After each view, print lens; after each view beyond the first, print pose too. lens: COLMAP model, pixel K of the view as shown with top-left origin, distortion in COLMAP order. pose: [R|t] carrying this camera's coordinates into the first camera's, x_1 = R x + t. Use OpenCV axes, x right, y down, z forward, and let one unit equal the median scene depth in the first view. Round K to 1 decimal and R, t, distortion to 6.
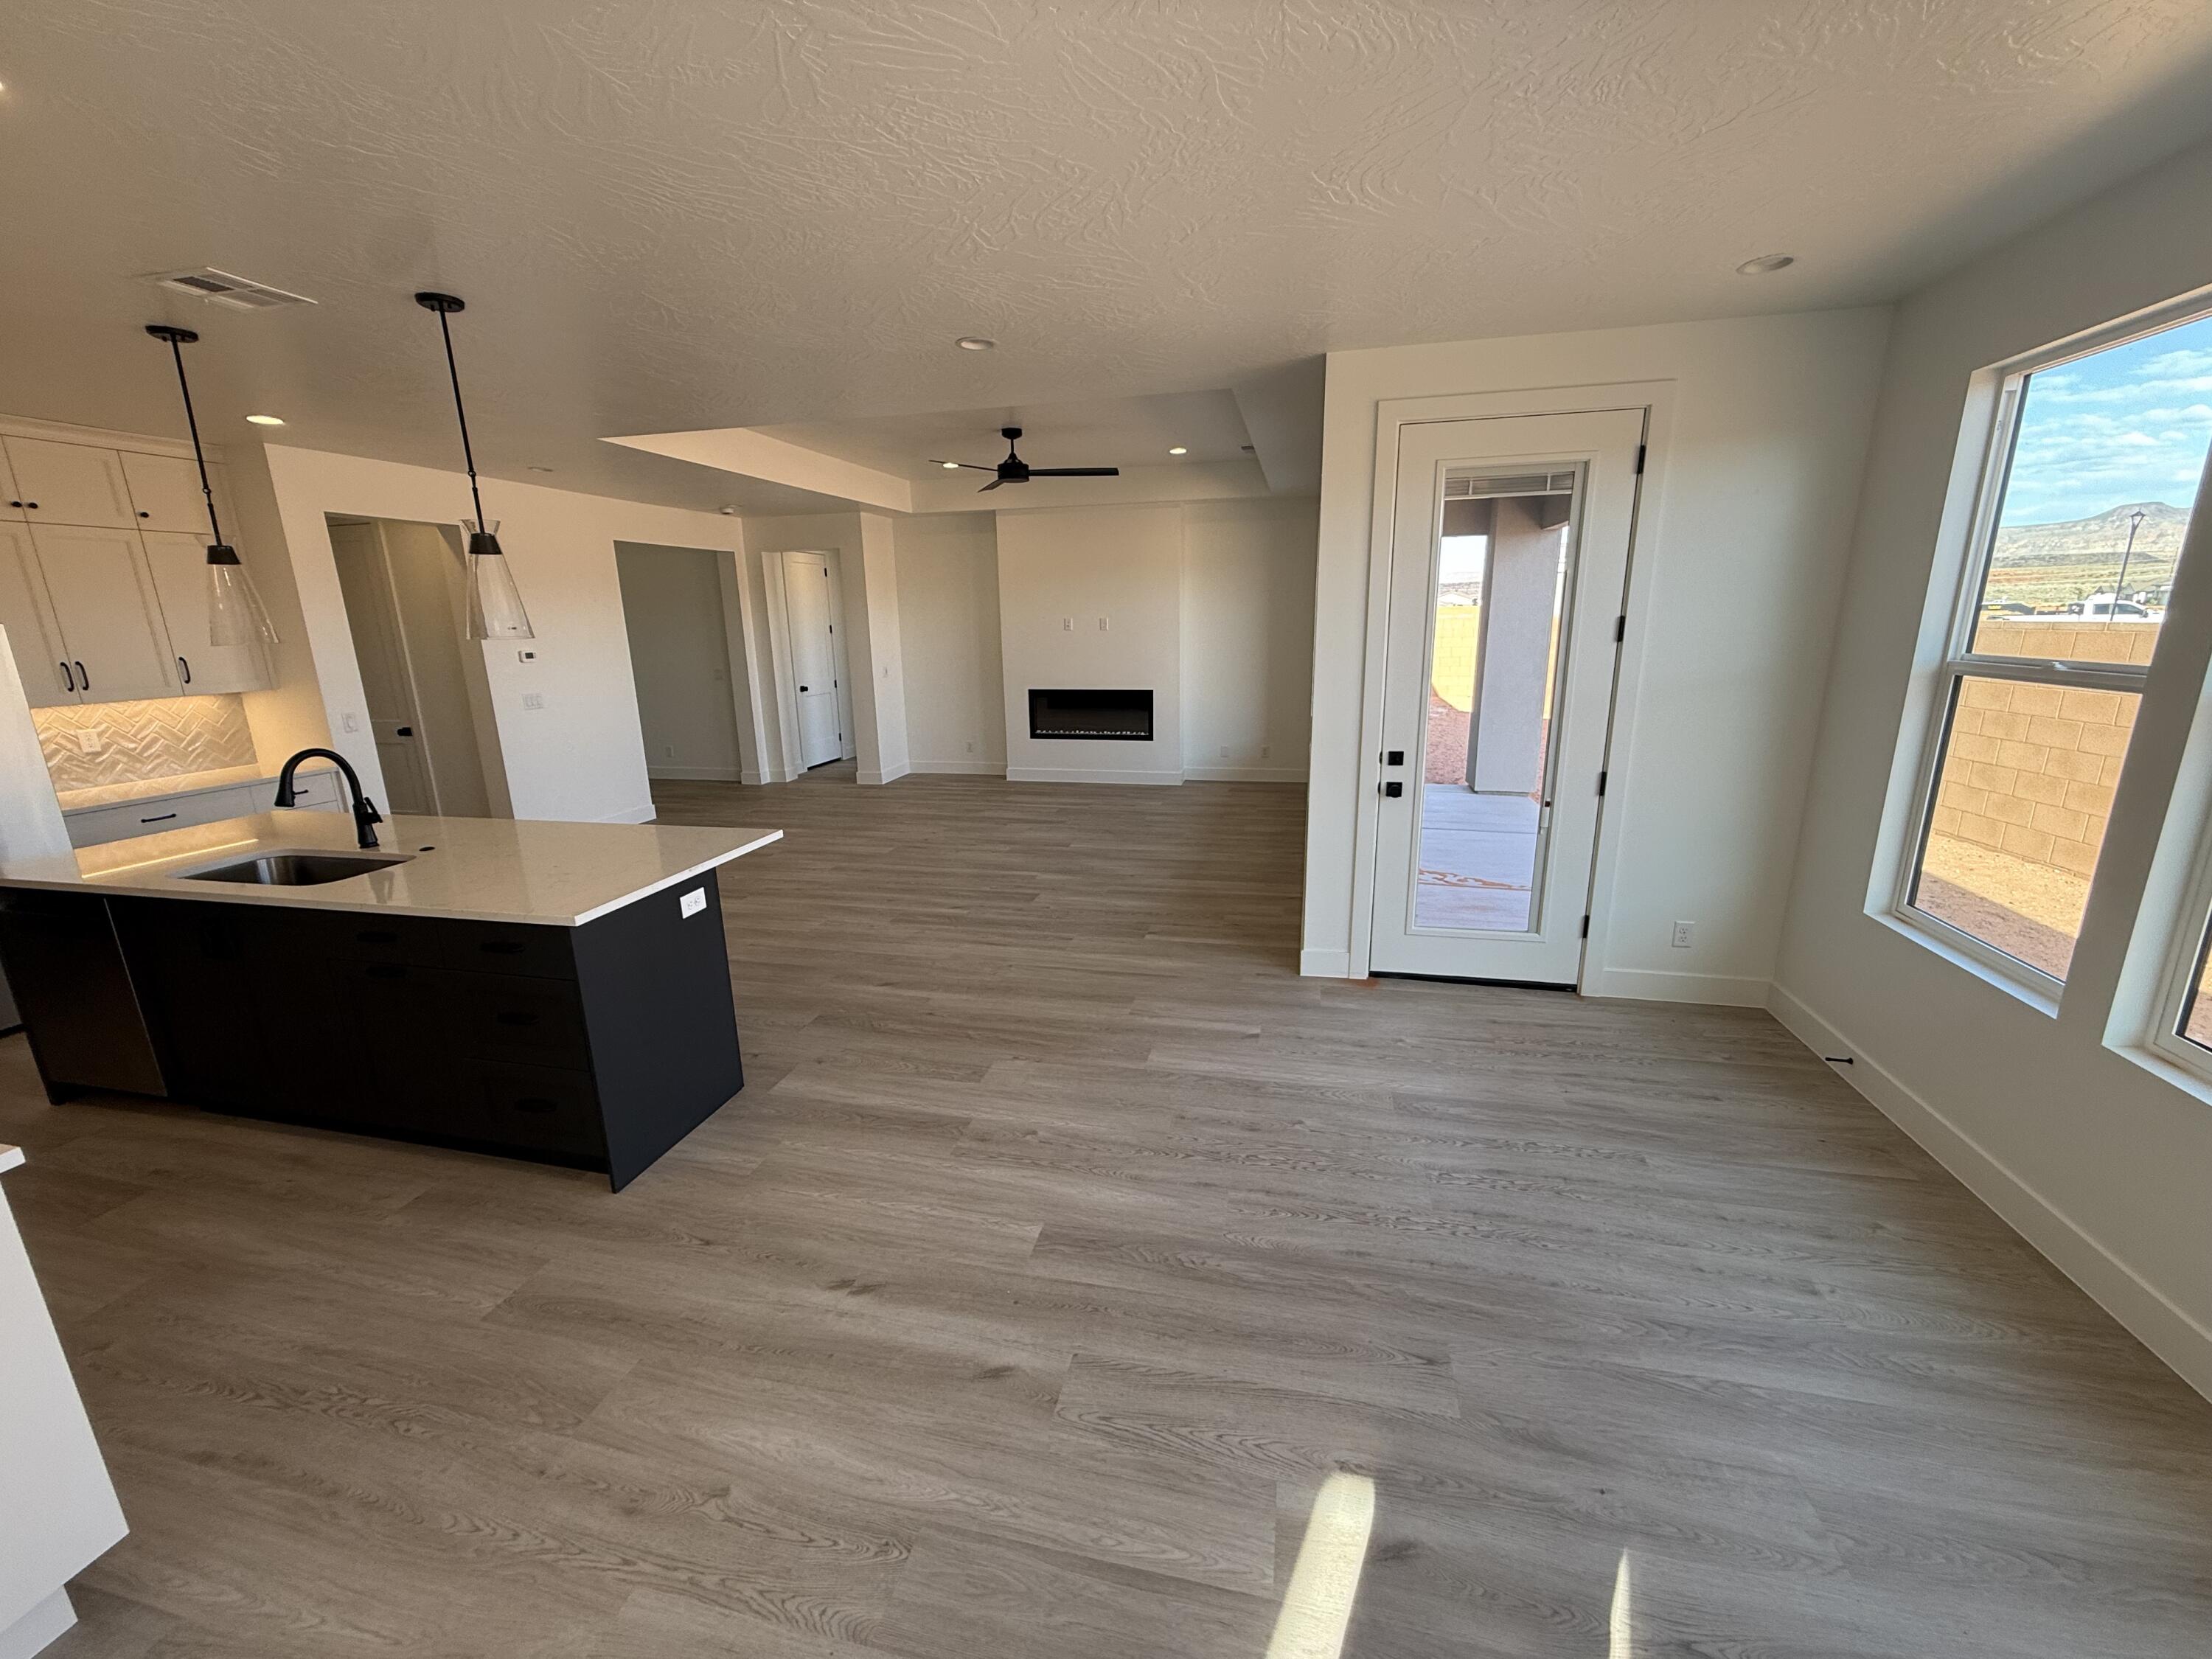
lens RADIAL K [[876.1, 0, 1098.7], [0, 876.1, 832.3], [0, 0, 1]] dist [-0.000333, -0.000028]
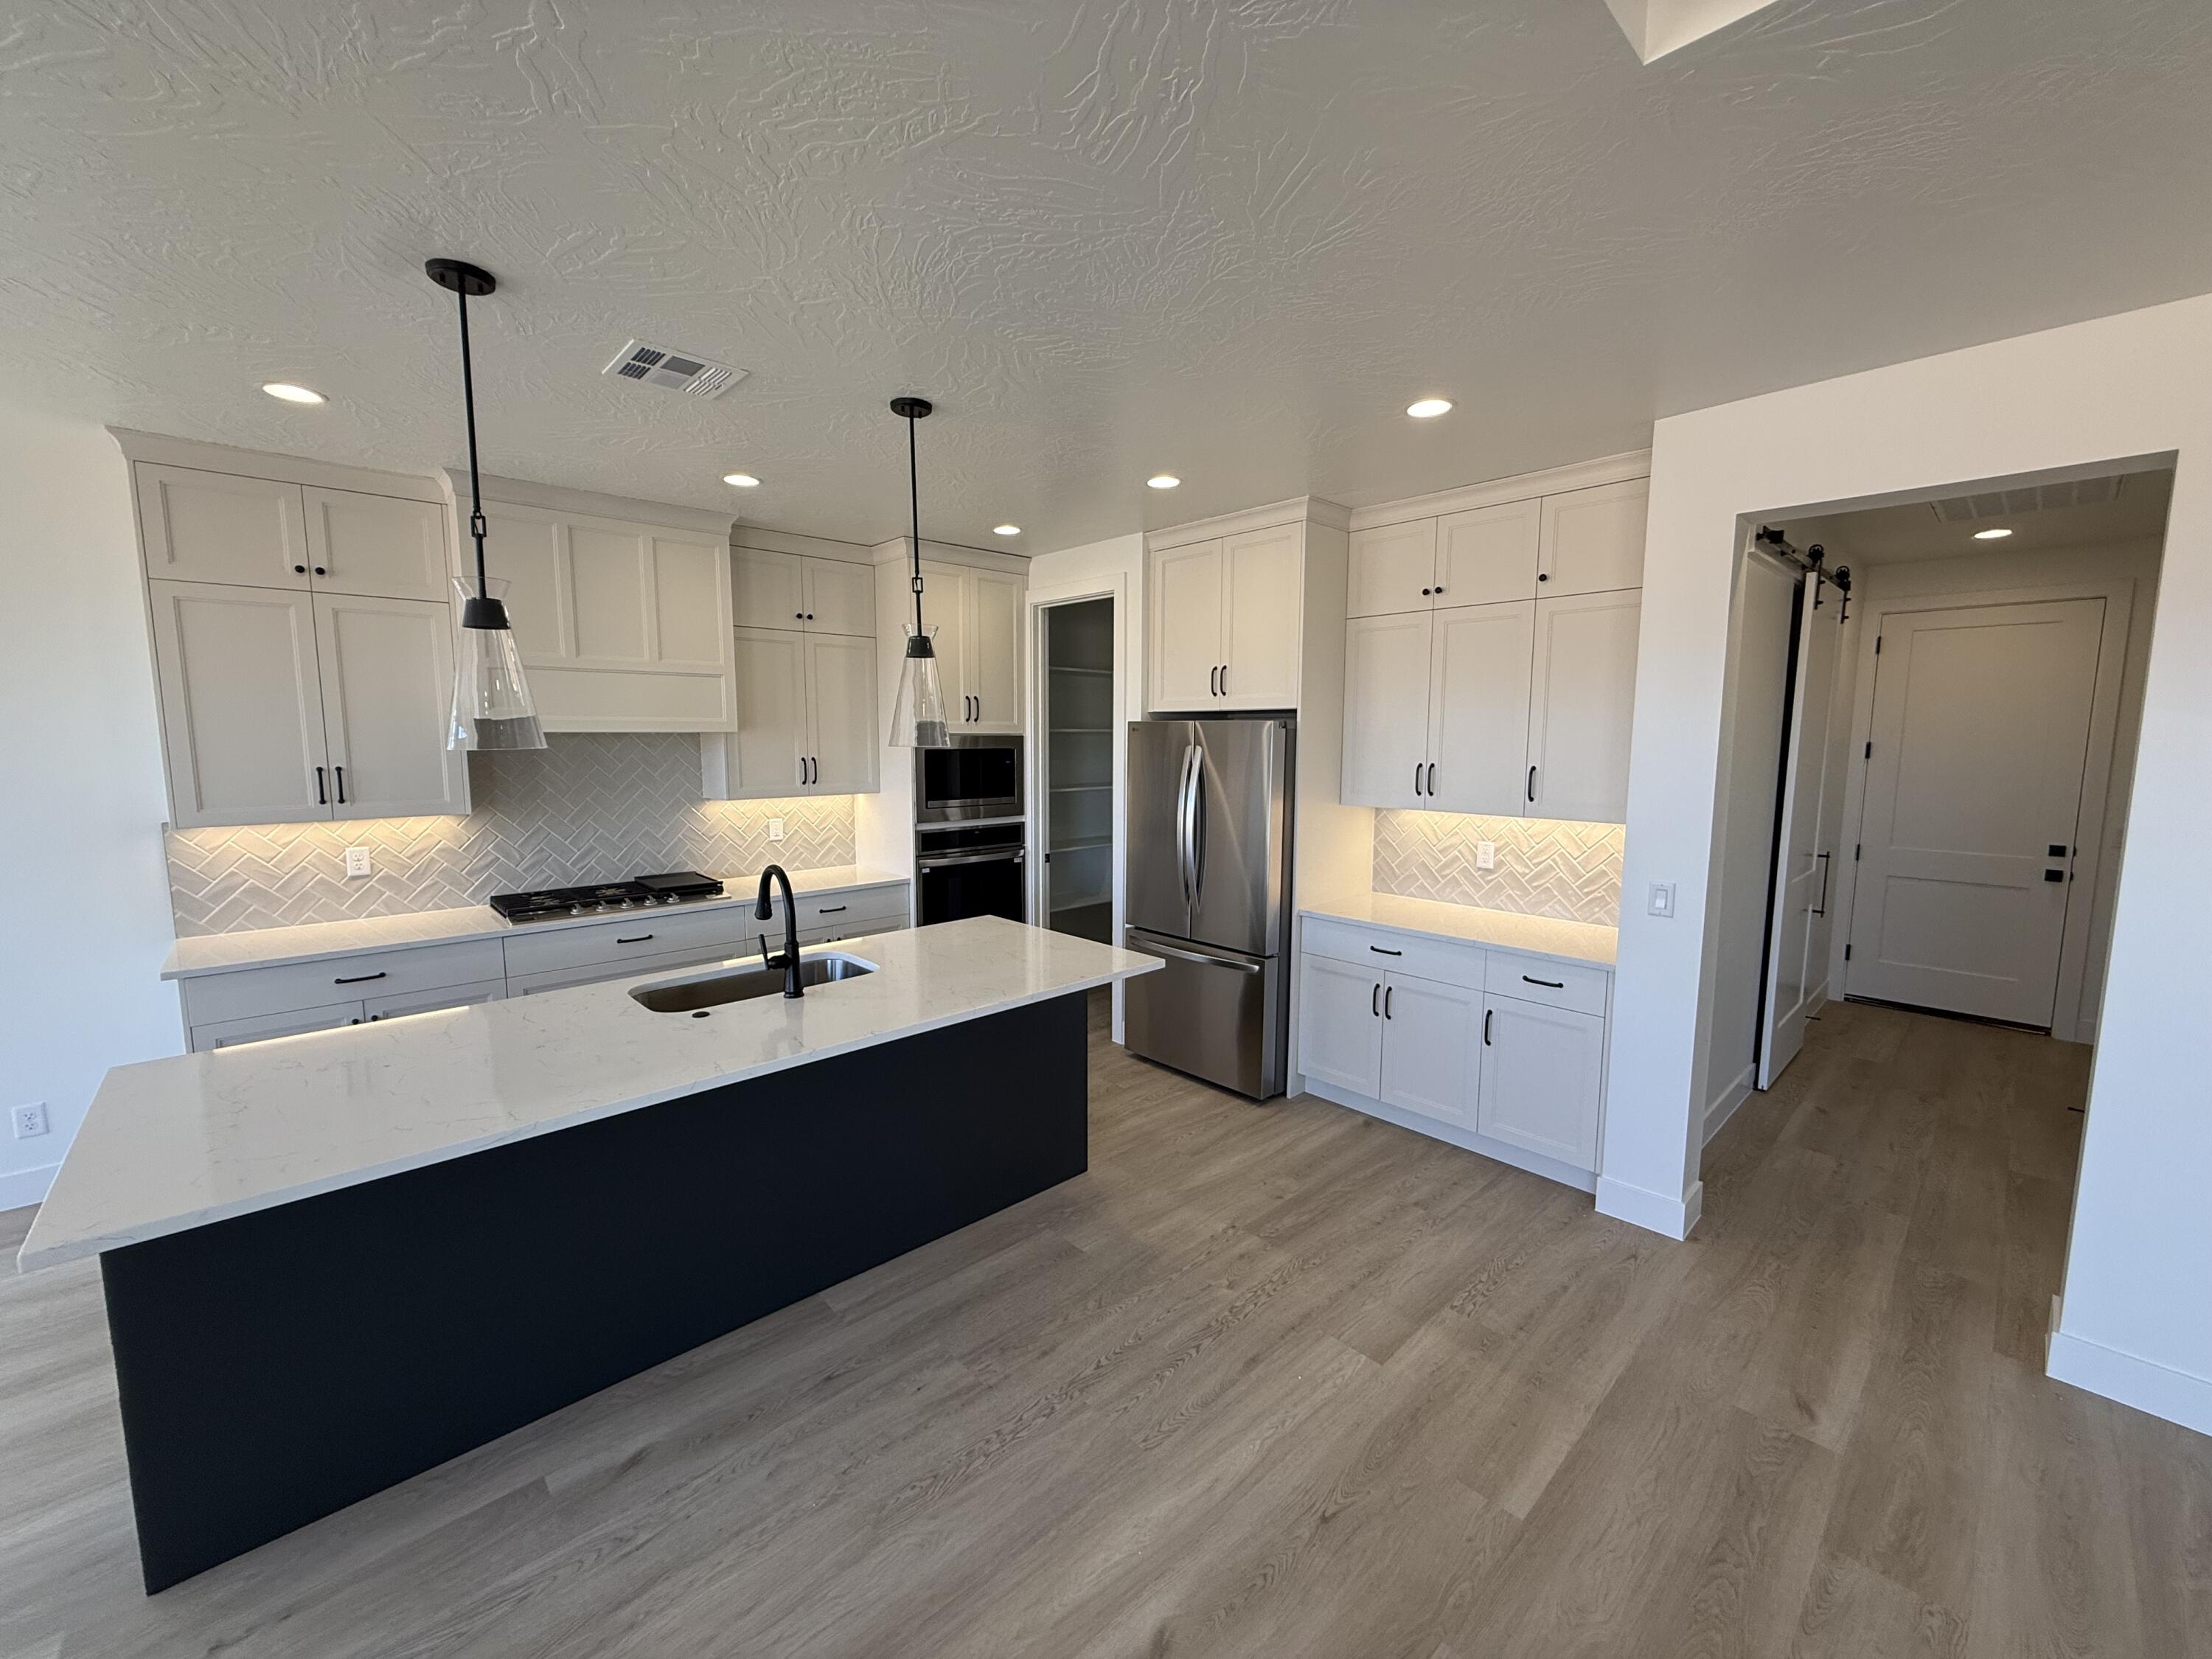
lens RADIAL K [[876.1, 0, 1099.5], [0, 876.1, 832.5], [0, 0, 1]] dist [-0.000333, -0.000028]
pose [[-0.556856, 0.111990, -0.823025, -0.229882], [-0.191619, 0.946820, 0.258484, -0.259963], [0.808204, 0.301645, -0.505783, 1.064826]]
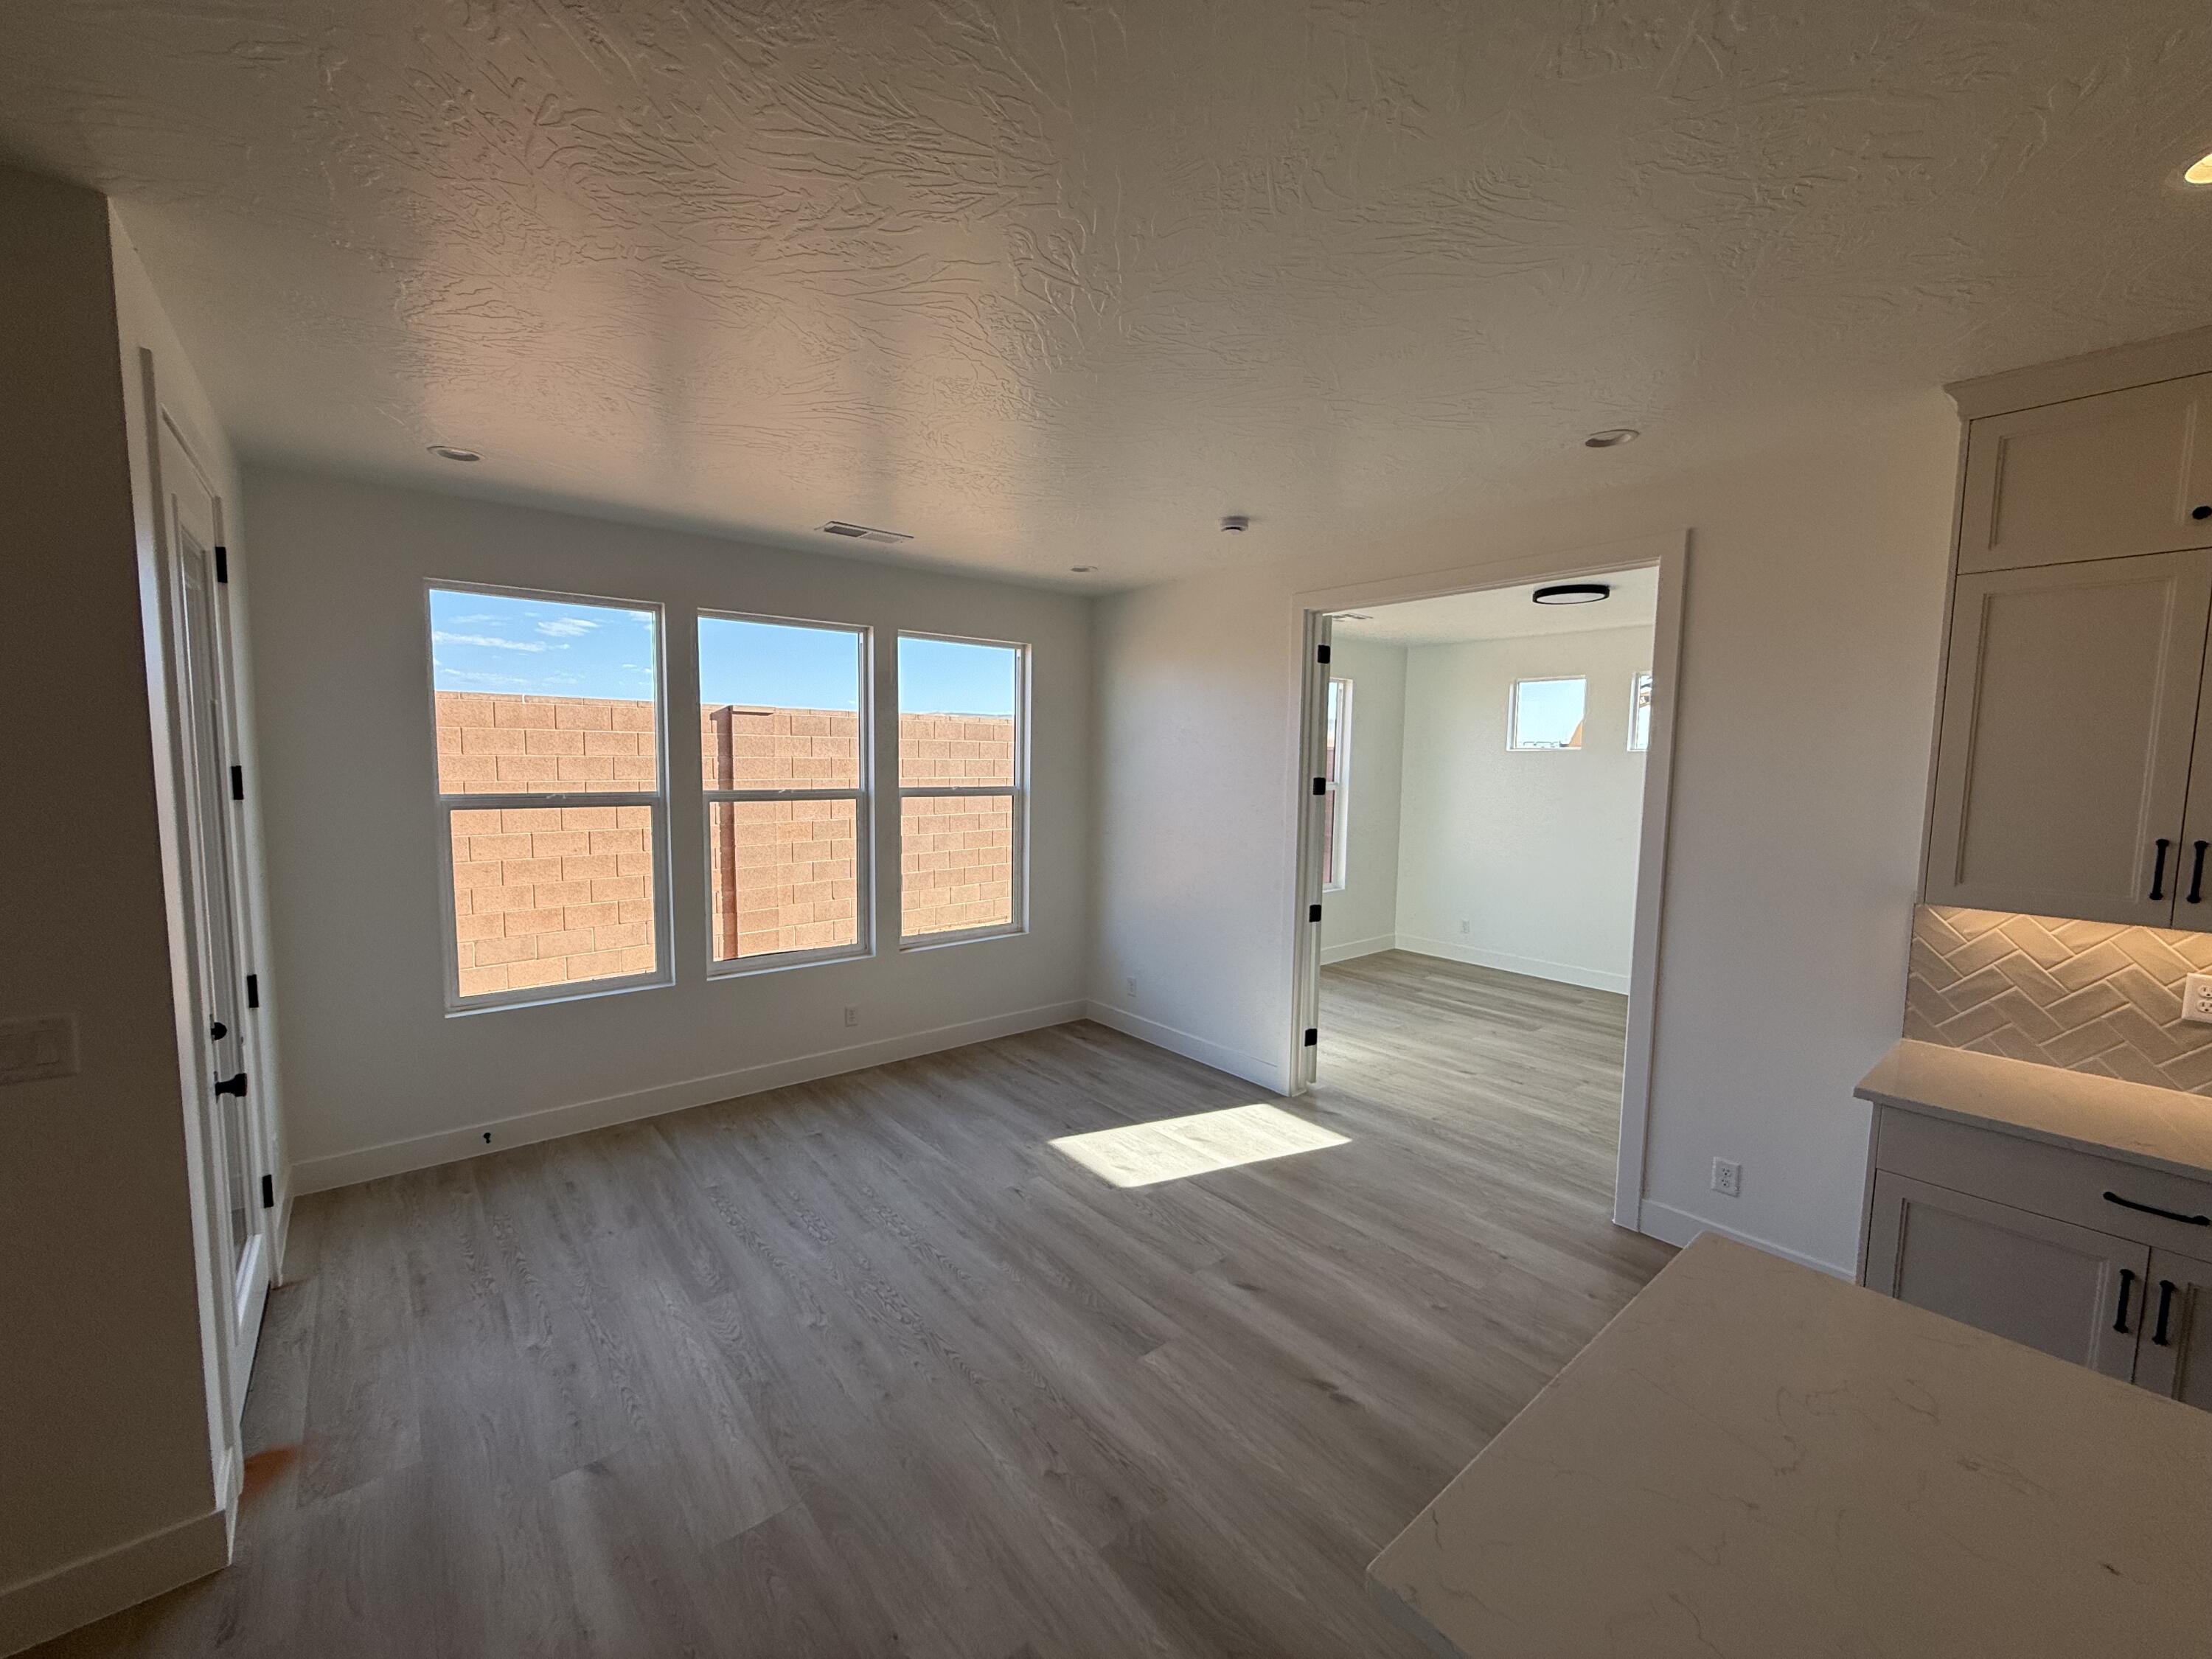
lens RADIAL K [[876.1, 0, 1096.0], [0, 876.1, 832.2], [0, 0, 1]] dist [-0.000333, -0.000028]
pose [[-0.793045, -0.045343, 0.607473, -0.309772], [0.147589, 0.953212, 0.263825, -0.202321], [-0.591013, 0.298882, -0.749248, 0.820896]]
